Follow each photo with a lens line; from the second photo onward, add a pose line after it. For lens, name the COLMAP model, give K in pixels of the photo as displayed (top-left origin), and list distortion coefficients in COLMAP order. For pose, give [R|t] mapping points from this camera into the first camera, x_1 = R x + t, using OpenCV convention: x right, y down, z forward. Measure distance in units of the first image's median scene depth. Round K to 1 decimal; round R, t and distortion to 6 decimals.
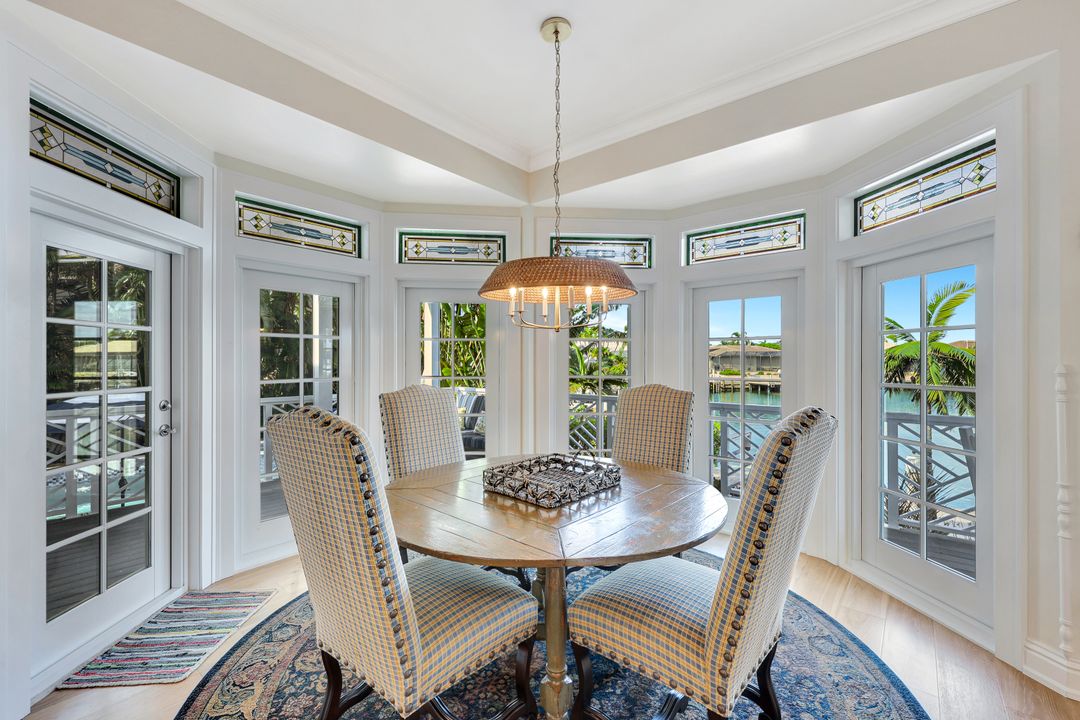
lens RADIAL K [[439.5, 0, 540.0], [0, 439.5, 360.0], [0, 0, 1]] dist [-0.000531, -0.000129]
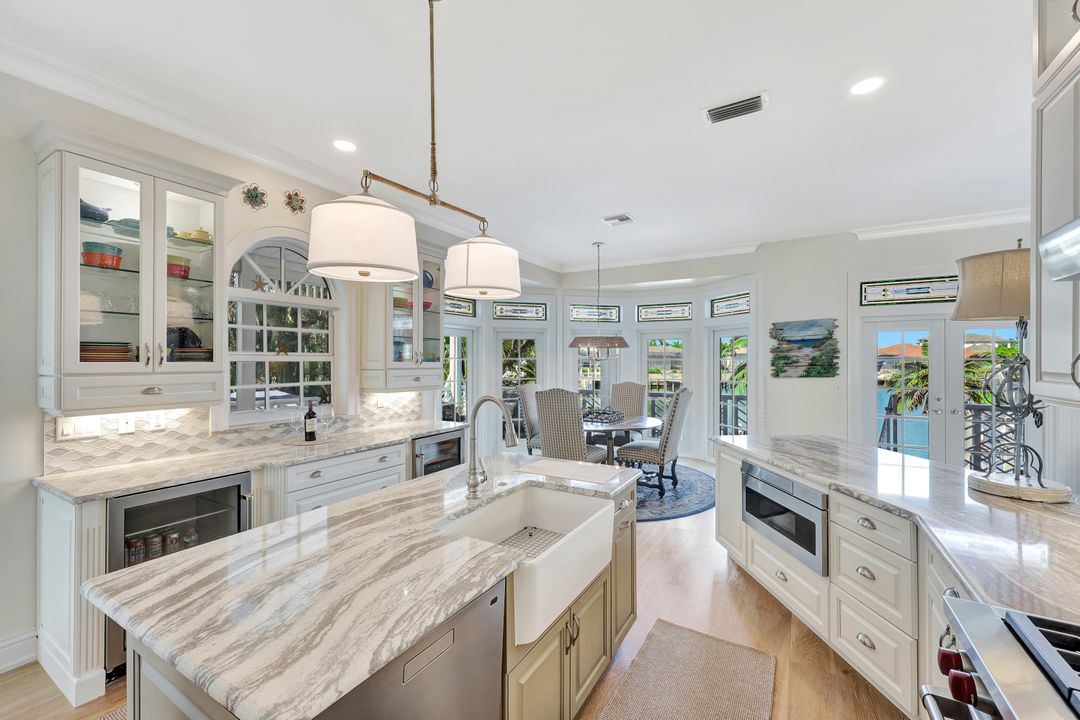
lens RADIAL K [[439.5, 0, 540.0], [0, 439.5, 360.0], [0, 0, 1]] dist [-0.000531, -0.000129]
pose [[0.986379, -0.001268, 0.164486, -0.452695], [0.001484, 0.999998, -0.001189, -0.044341], [-0.164485, 0.001417, 0.986379, -0.930246]]
